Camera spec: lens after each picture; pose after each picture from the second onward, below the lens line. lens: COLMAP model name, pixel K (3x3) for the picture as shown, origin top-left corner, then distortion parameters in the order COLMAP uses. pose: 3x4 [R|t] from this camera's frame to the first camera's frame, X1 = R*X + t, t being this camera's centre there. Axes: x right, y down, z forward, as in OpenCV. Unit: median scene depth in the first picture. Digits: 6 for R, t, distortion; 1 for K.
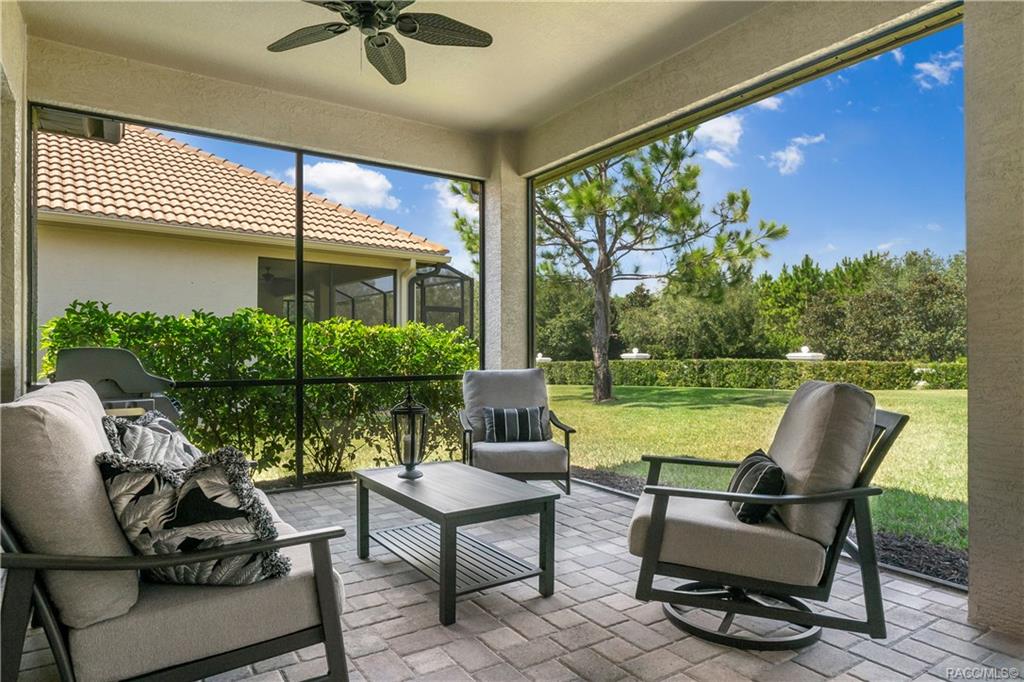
lens RADIAL K [[639.4, 0, 511.3], [0, 639.4, 343.2], [0, 0, 1]] dist [-0.001523, 0.008015]
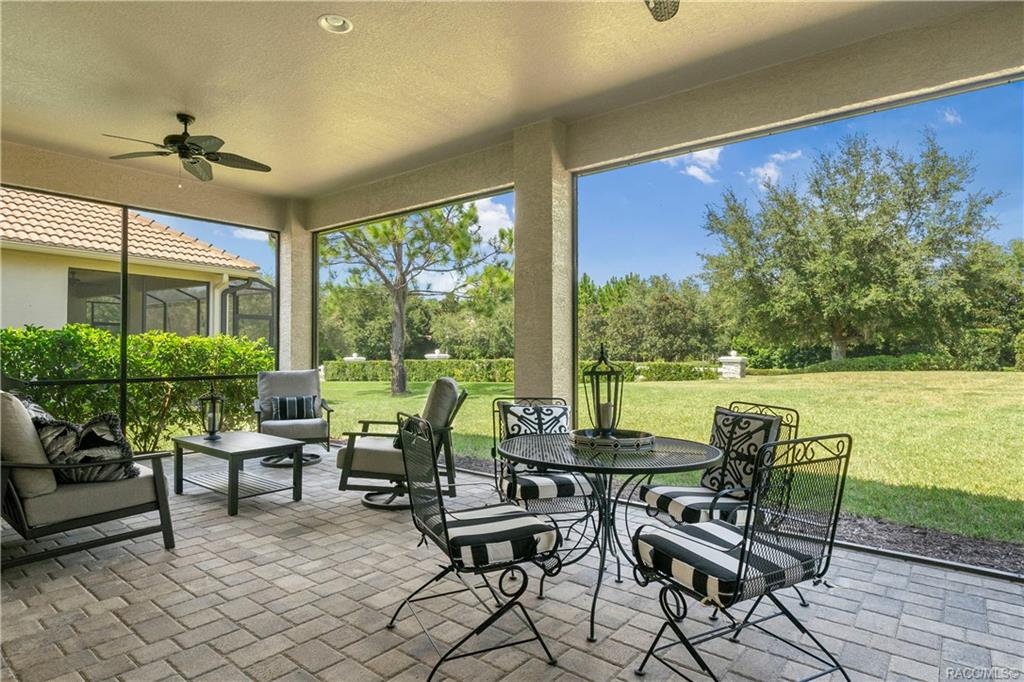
lens RADIAL K [[571.5, 0, 516.4], [0, 571.5, 345.3], [0, 0, 1]] dist [-0.000558, -0.000452]
pose [[0.951716, 0.007881, 0.306877, 0.066849], [-0.008713, 0.999961, 0.001341, -0.018417], [-0.306855, -0.003951, 0.951748, -0.316118]]
